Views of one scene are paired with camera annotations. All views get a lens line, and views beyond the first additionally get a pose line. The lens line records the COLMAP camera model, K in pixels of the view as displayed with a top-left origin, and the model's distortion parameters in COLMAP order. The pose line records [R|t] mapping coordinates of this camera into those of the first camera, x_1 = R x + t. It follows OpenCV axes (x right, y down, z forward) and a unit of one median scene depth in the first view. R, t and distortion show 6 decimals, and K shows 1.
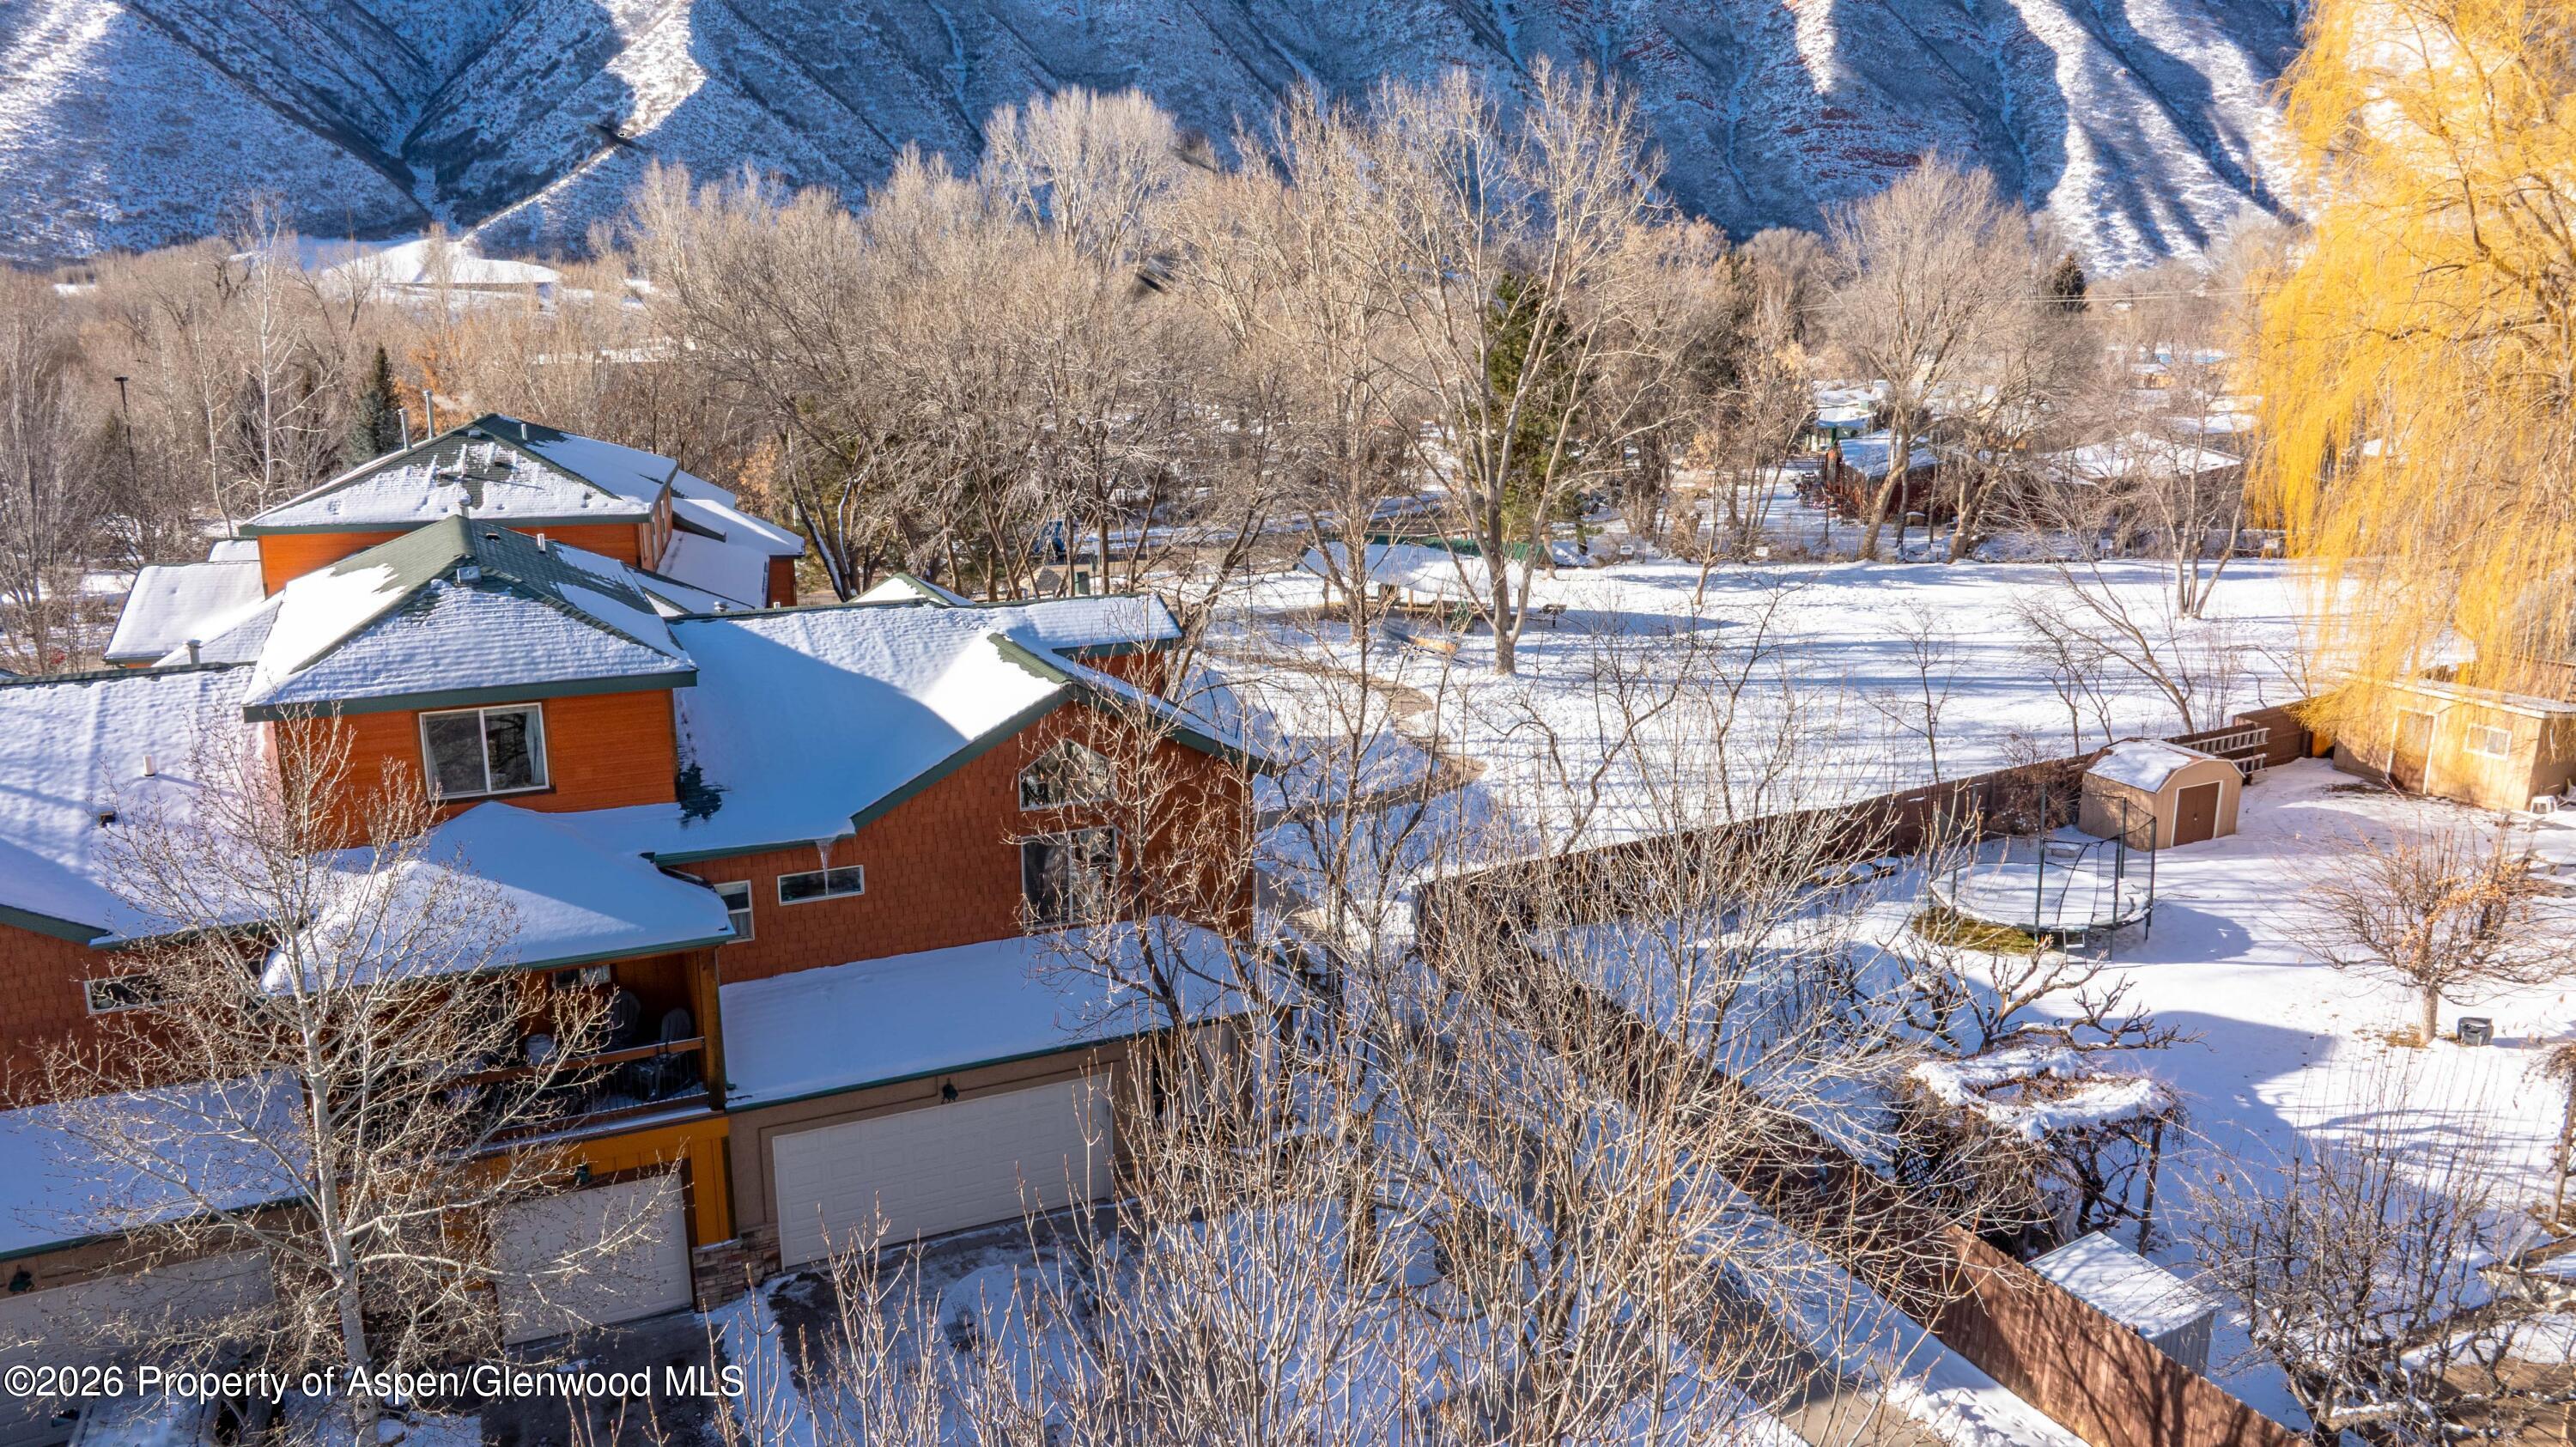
lens RADIAL K [[1812.2, 0, 1289.7], [0, 1812.2, 722.5], [0, 0, 1]] dist [-0.022155, 0.001250]
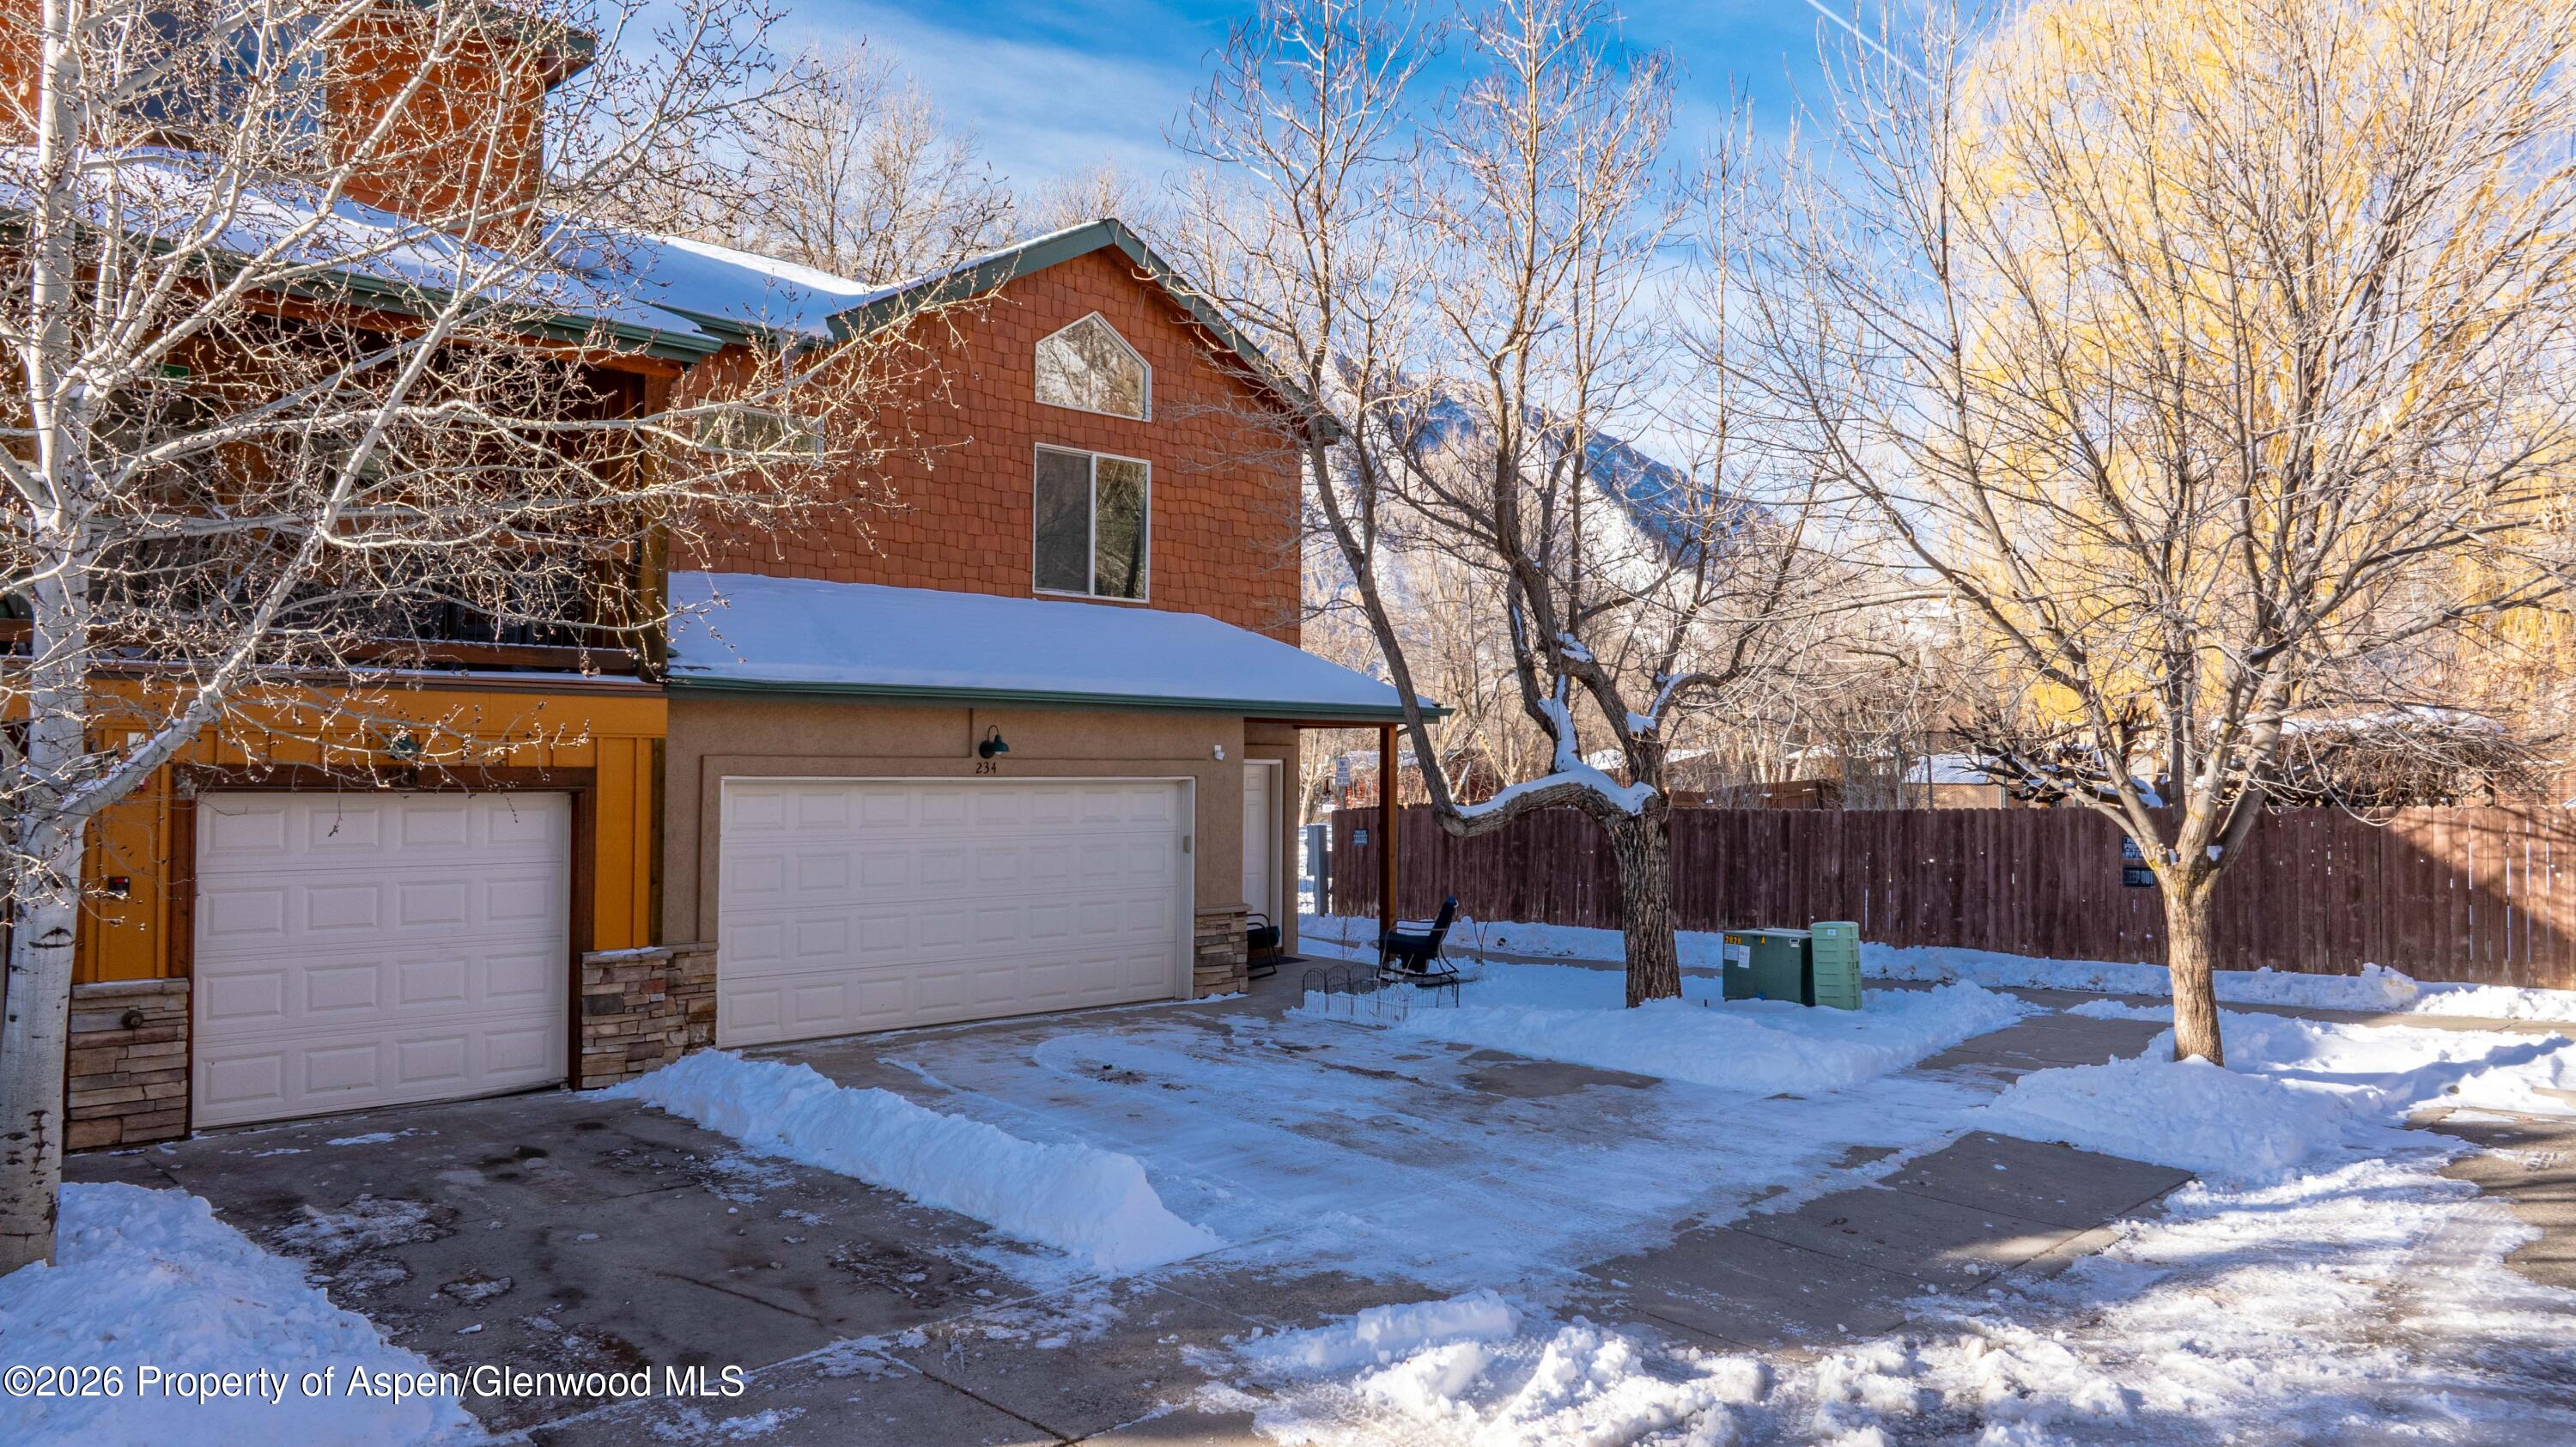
lens RADIAL K [[1812.2, 0, 1294.5], [0, 1812.2, 727.1], [0, 0, 1]] dist [-0.022155, 0.001250]
pose [[0.938972, 0.010851, 0.343821, -0.317034], [0.081535, 0.963999, -0.253097, 0.376963], [-0.334190, 0.265685, 0.904284, 0.435680]]
